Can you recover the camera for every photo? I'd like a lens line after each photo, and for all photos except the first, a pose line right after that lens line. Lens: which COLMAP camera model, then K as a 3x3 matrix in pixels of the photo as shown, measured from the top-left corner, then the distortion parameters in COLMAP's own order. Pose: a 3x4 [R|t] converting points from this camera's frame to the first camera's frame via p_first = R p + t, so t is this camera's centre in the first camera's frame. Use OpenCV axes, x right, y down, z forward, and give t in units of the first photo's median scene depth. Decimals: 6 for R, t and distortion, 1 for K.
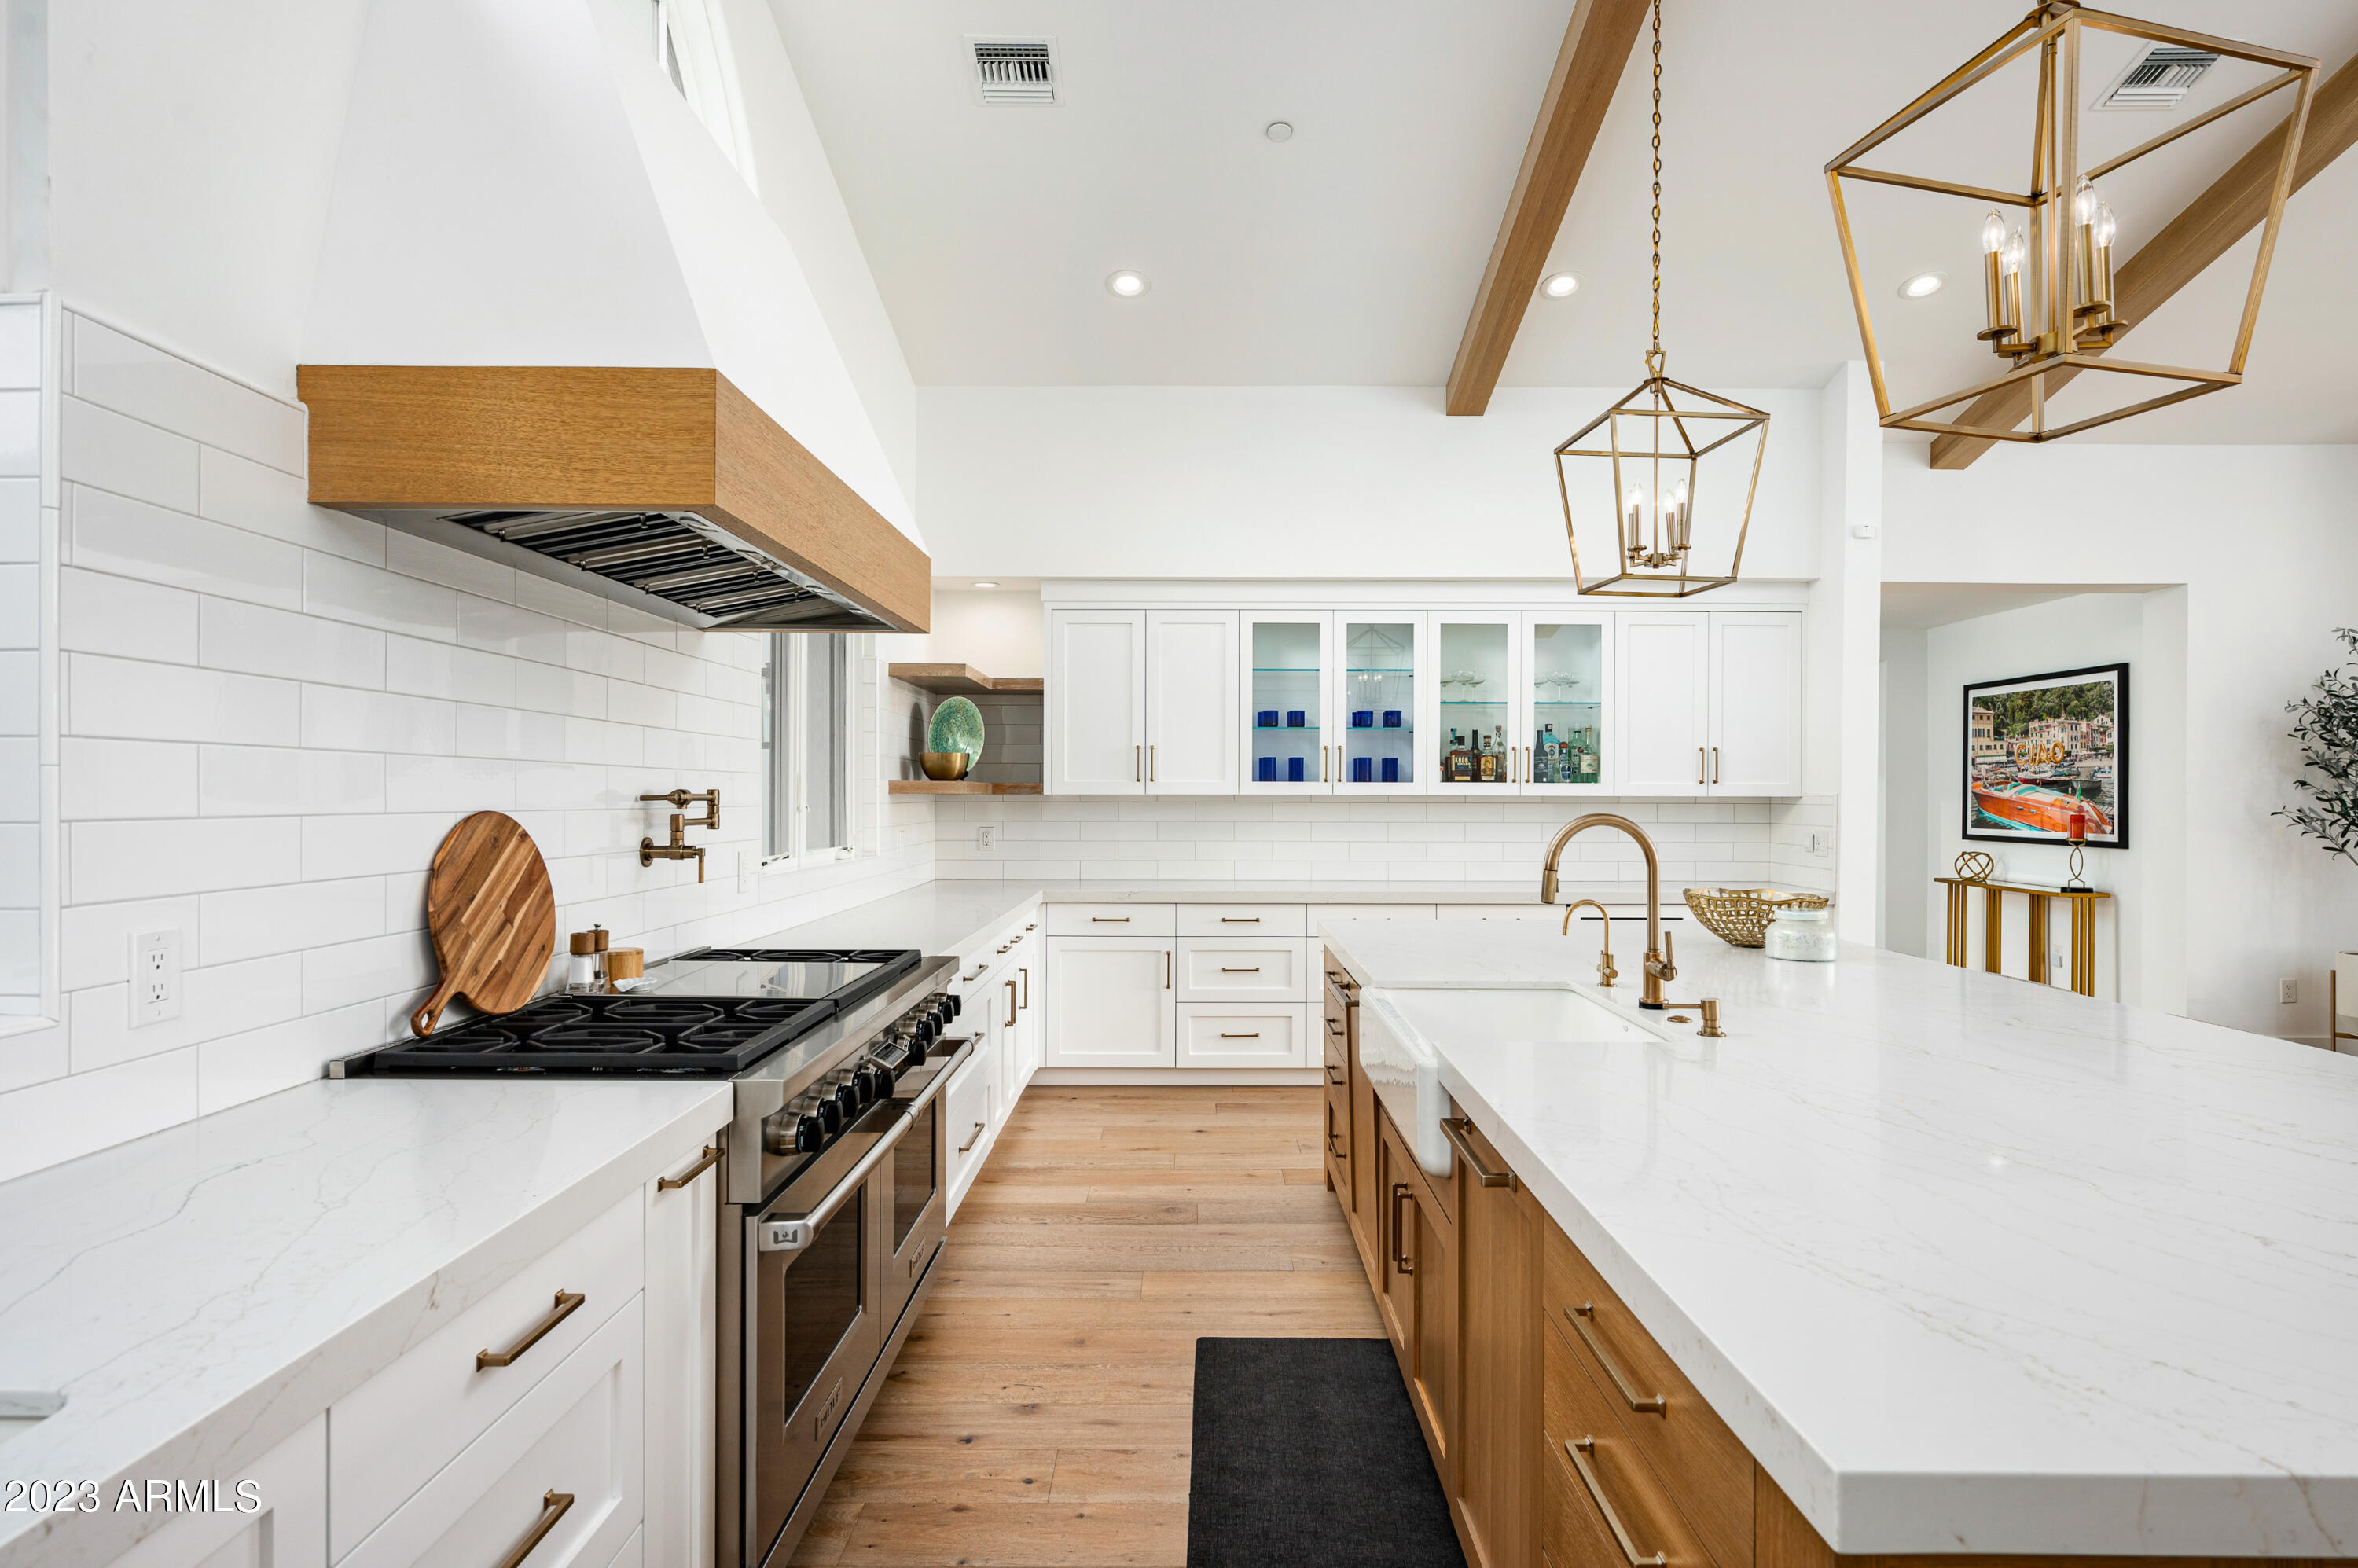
lens RADIAL K [[1266.8, 0, 1167.9], [0, 1266.8, 799.6], [0, 0, 1]] dist [-0.005503, -0.002138]
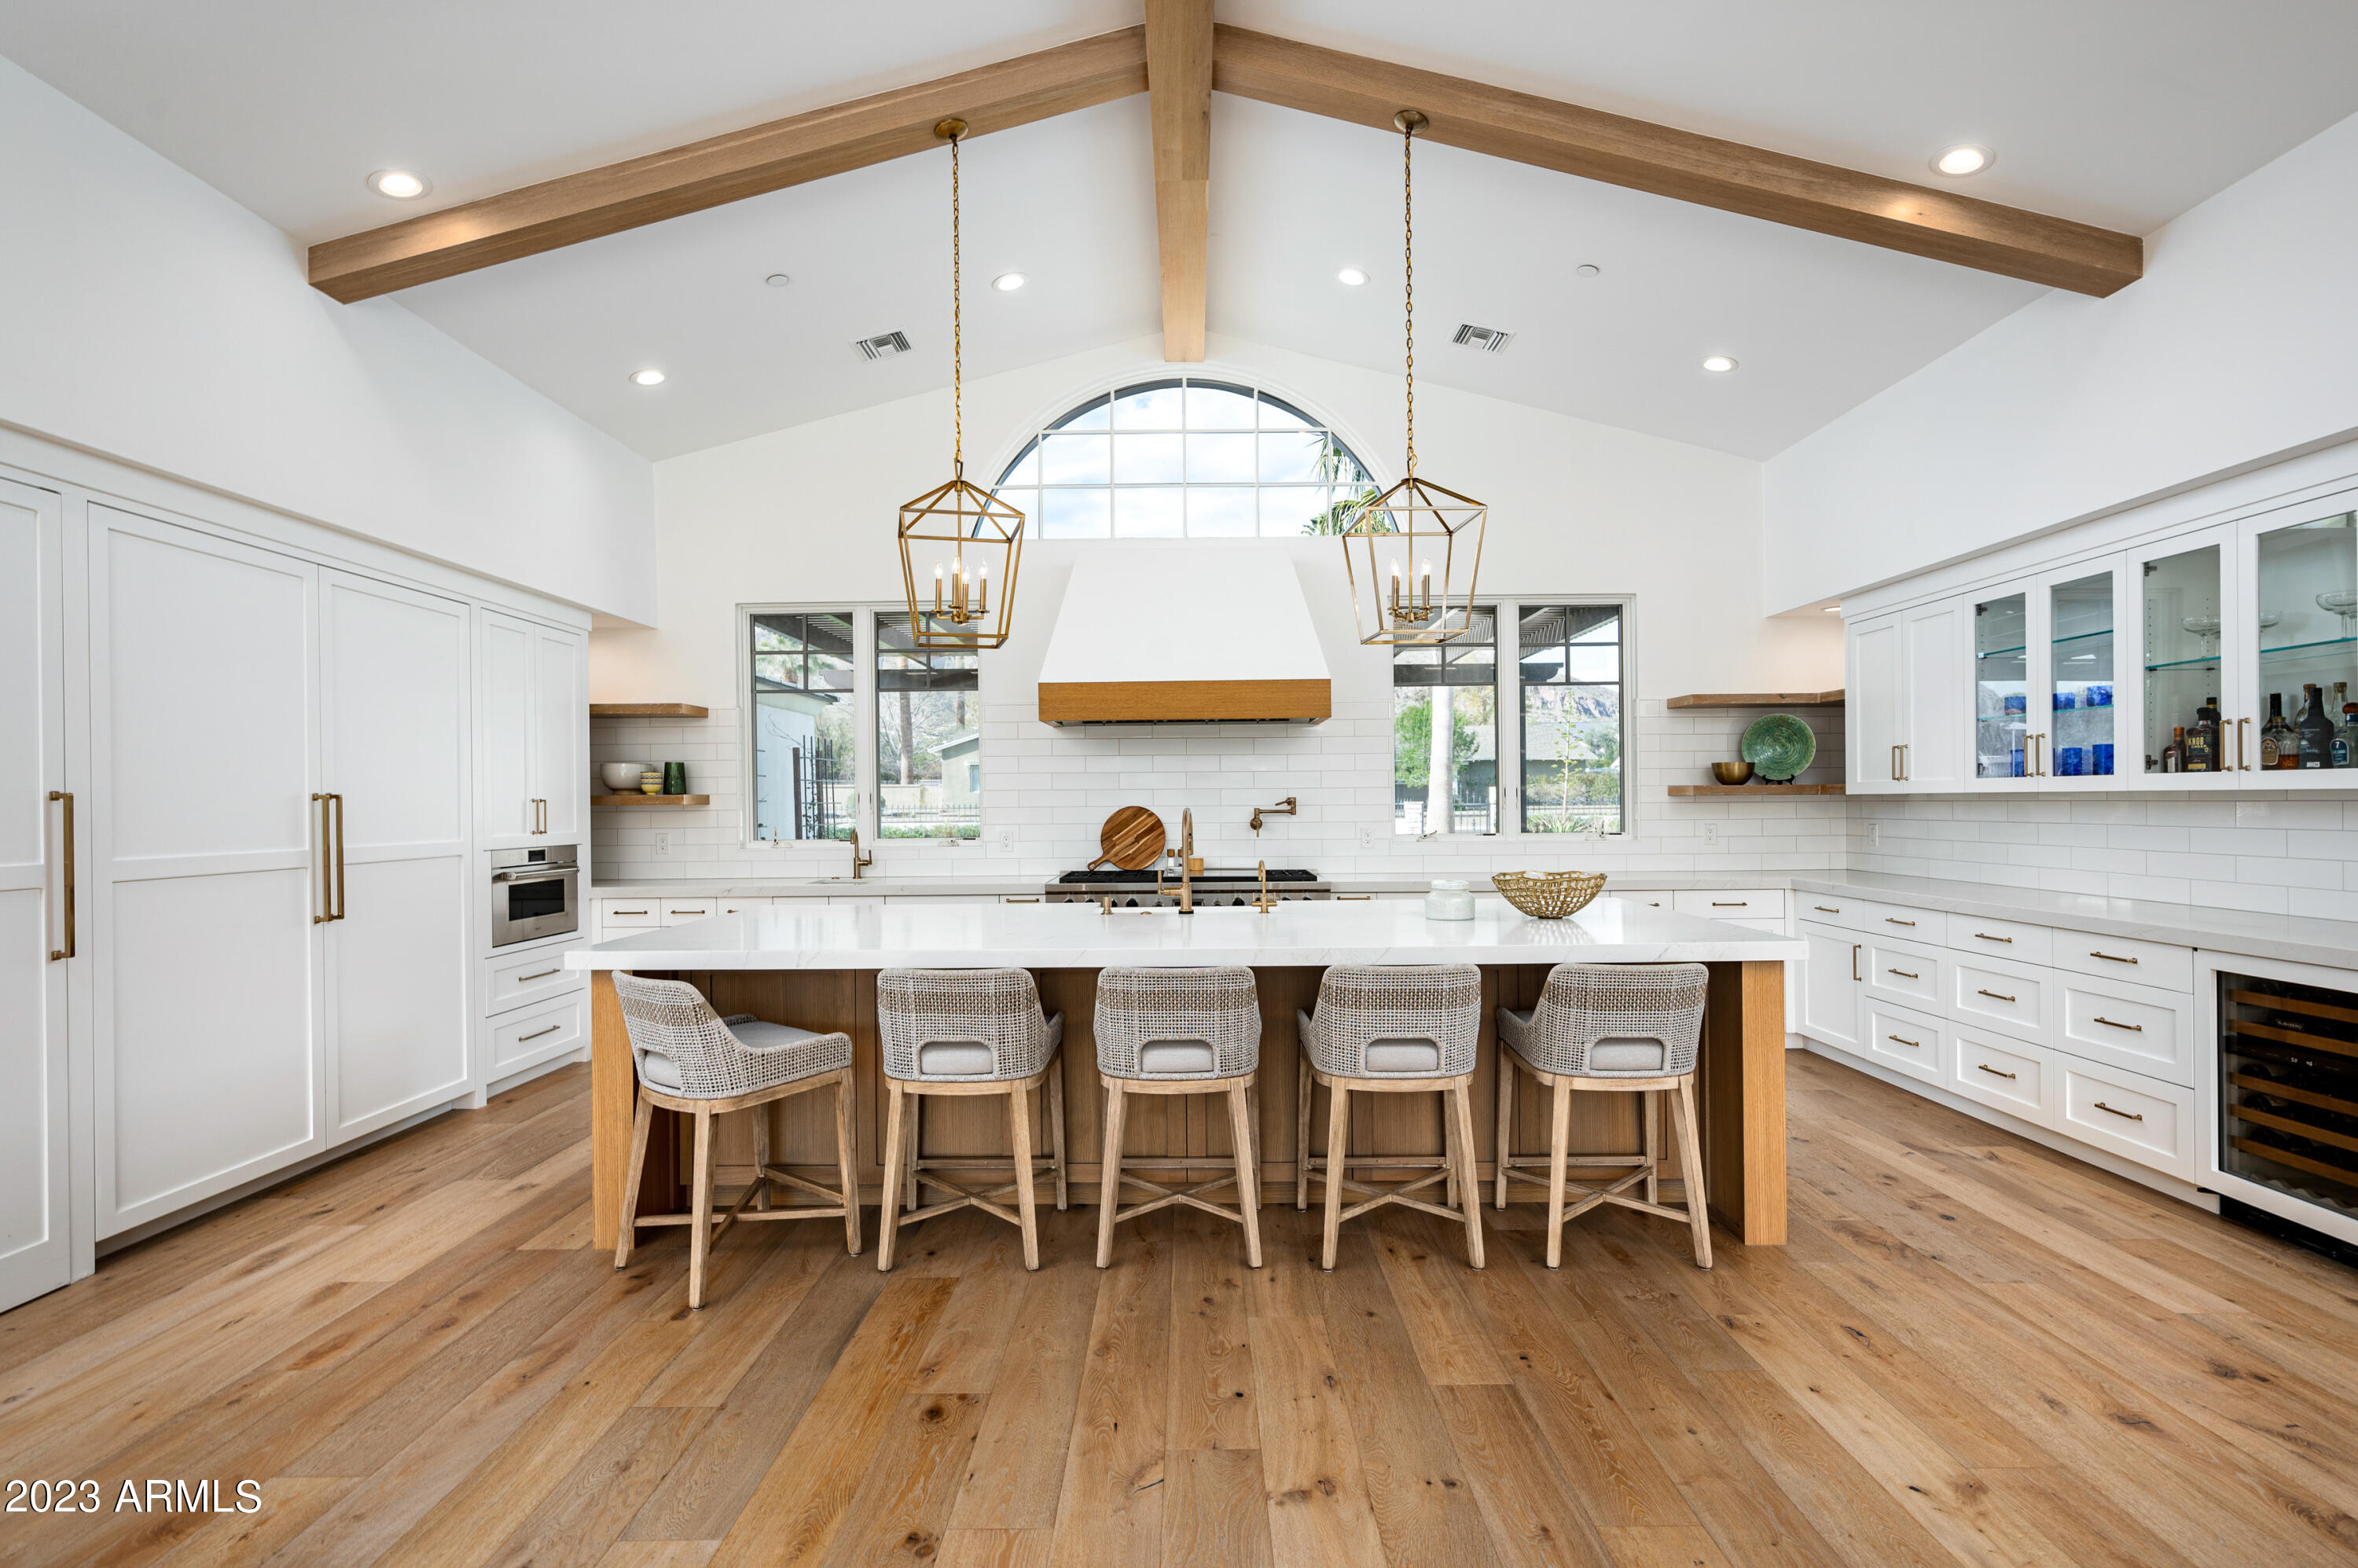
lens RADIAL K [[1159.8, 0, 1194.4], [0, 1159.8, 806.3], [0, 0, 1]] dist [-0.000271, 0.001474]
pose [[0.011207, 0.000576, -0.999937, 0.896688], [0.003157, 0.999995, 0.000612, 0.003383], [0.999932, -0.003163, 0.011205, 0.427329]]
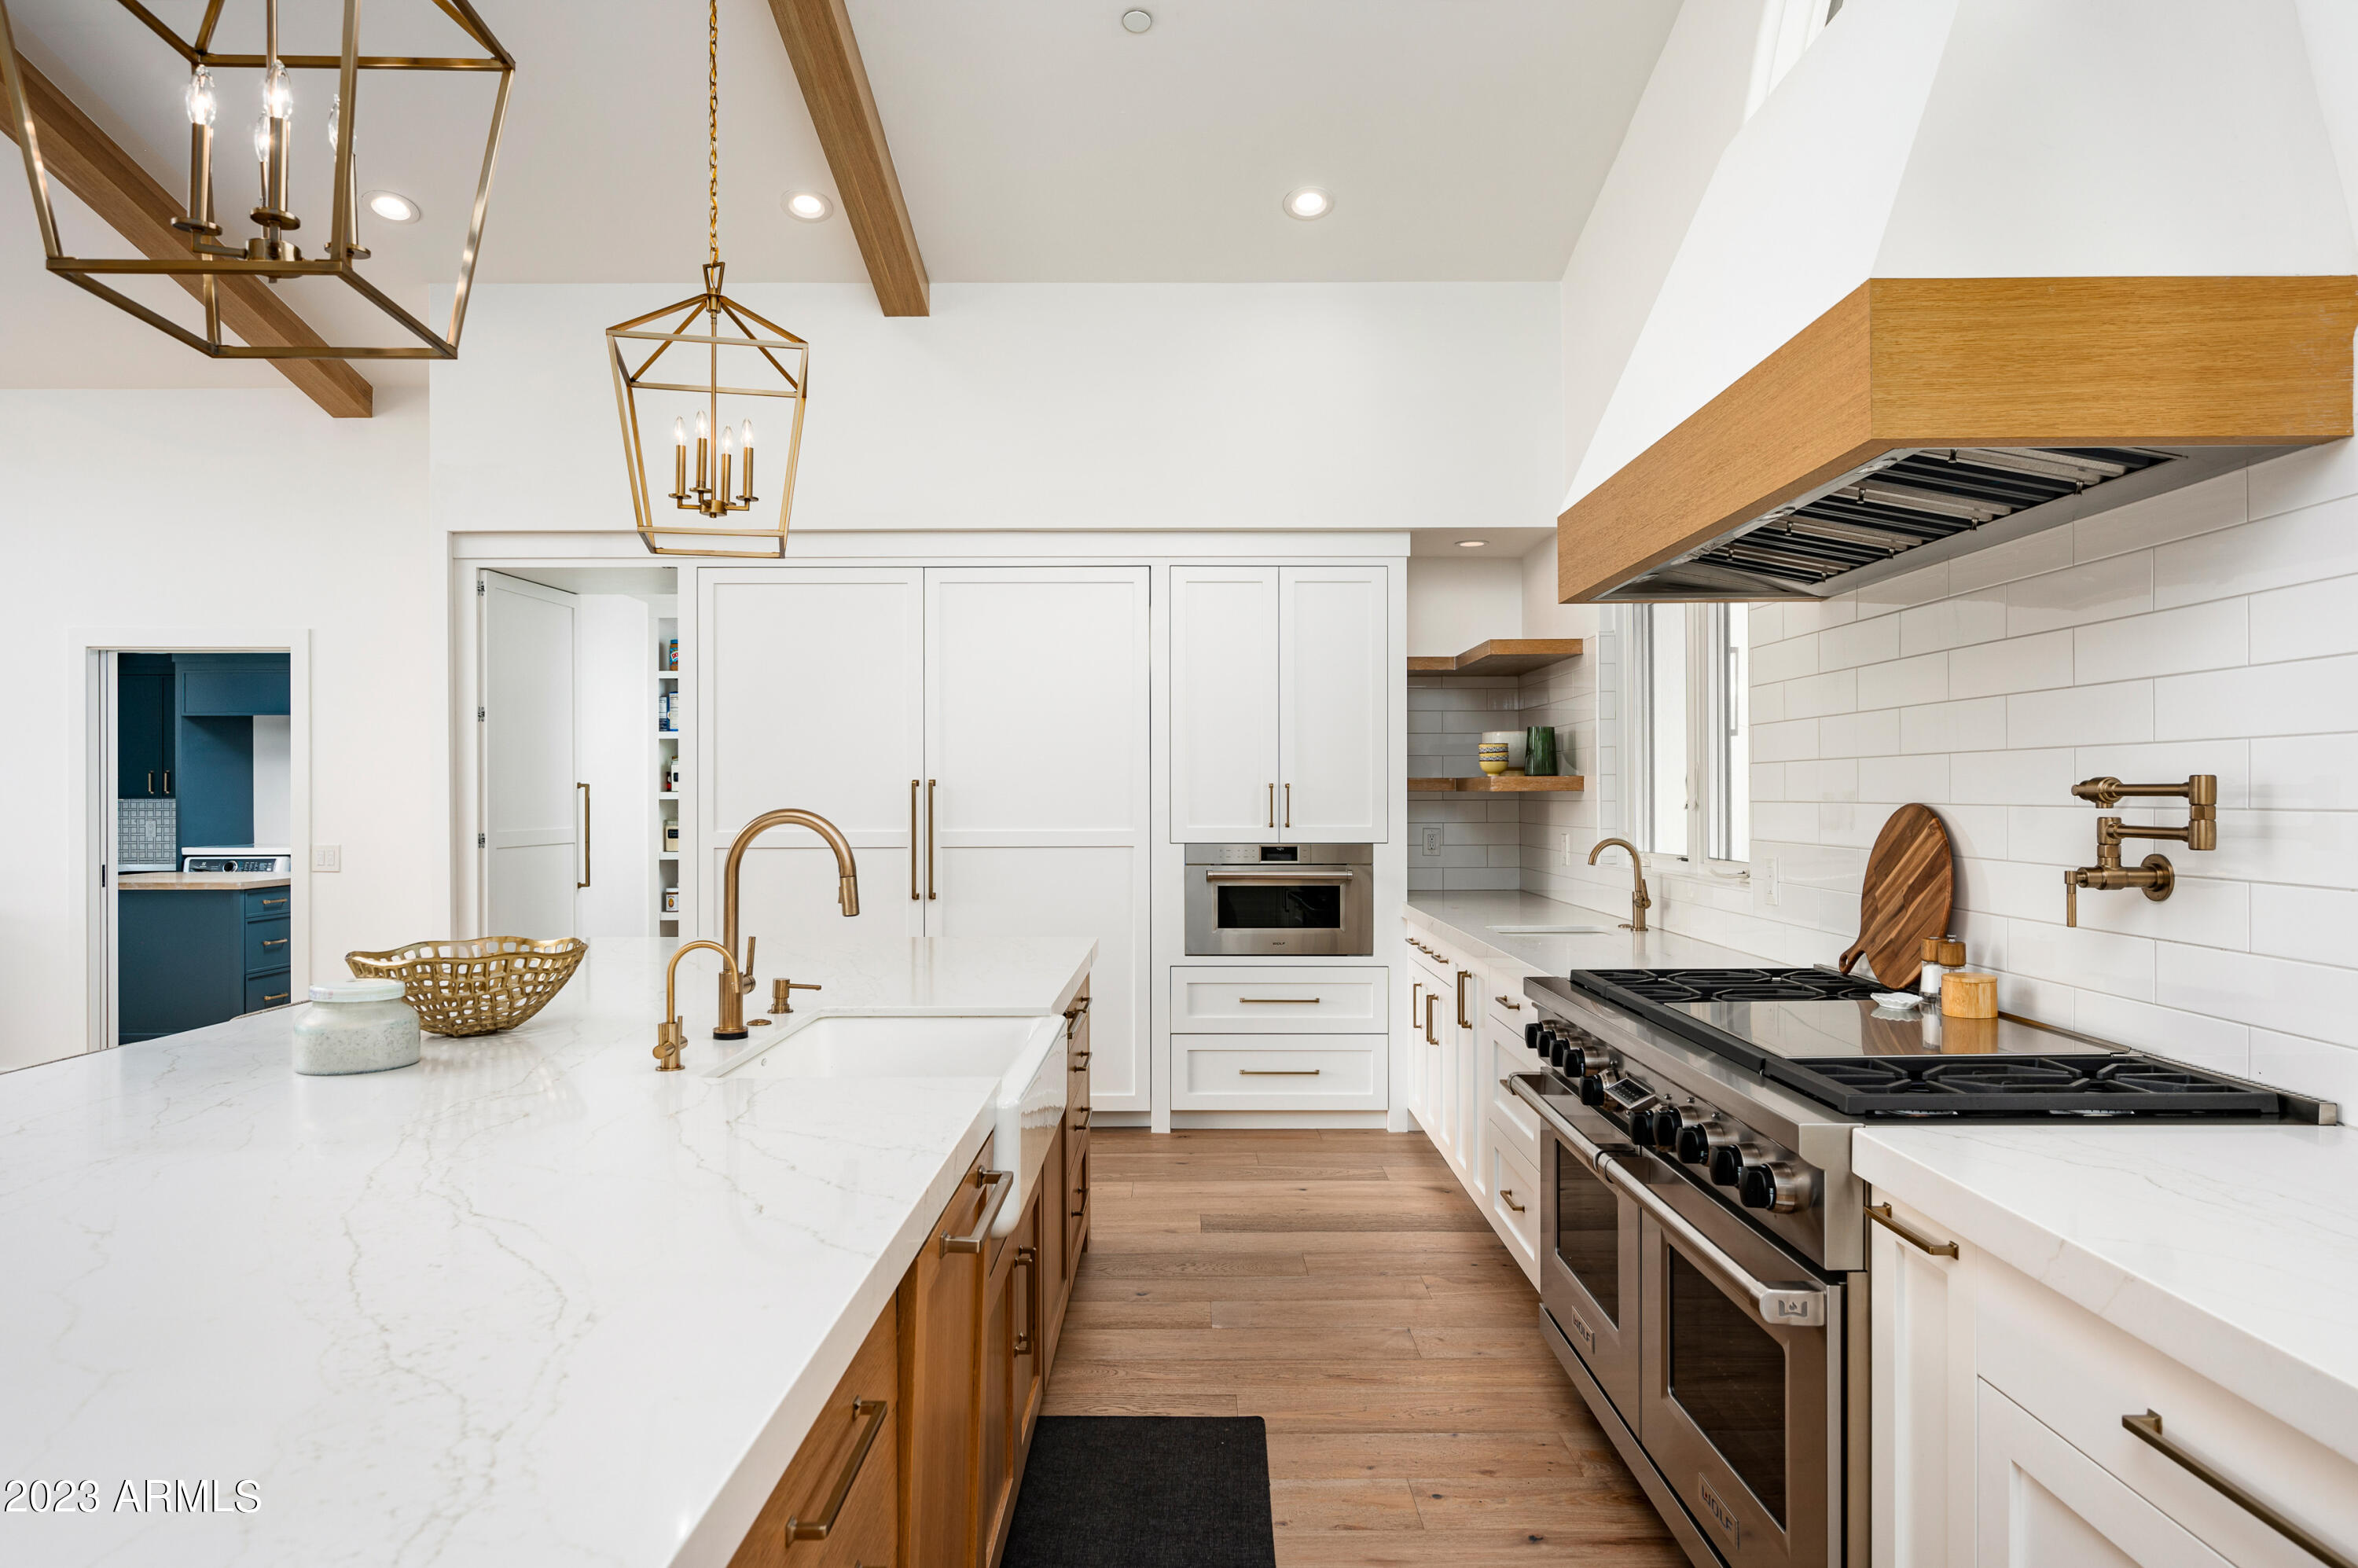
lens RADIAL K [[1462.1, 0, 1185.1], [0, 1462.1, 793.3], [0, 0, 1]] dist [0.027879, 0.000267]
pose [[-0.999874, -0.000342, -0.015886, 0.040677], [-0.000422, 0.999987, 0.005040, -0.001717], [0.015884, 0.005046, -0.999861, 0.857570]]
